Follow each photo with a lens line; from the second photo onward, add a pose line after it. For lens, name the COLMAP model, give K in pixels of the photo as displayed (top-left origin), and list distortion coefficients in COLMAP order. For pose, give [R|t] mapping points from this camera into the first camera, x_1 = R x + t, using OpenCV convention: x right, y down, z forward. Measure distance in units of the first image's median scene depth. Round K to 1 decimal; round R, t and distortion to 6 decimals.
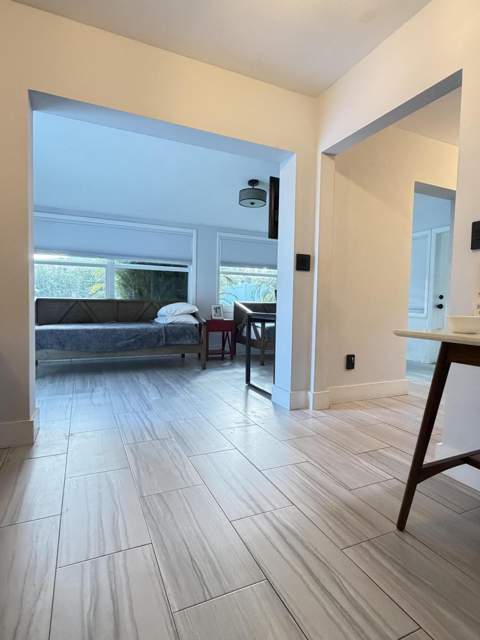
lens RADIAL K [[340.0, 0, 241.3], [0, 340.0, 322.0], [0, 0, 1]] dist [0.001408, -0.000992]
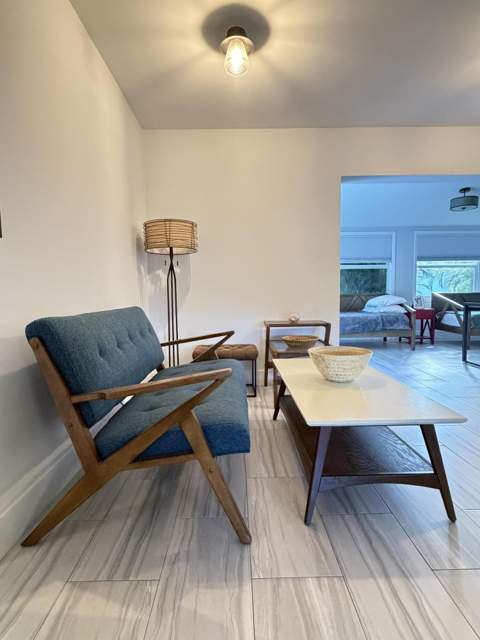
lens RADIAL K [[340.0, 0, 238.0], [0, 340.0, 315.6], [0, 0, 1]] dist [0.001408, -0.000992]
pose [[0.910529, -0.003852, -0.413427, -0.147475], [0.009409, 0.999891, 0.011407, -0.002851], [0.413338, -0.014276, 0.910466, -0.293853]]
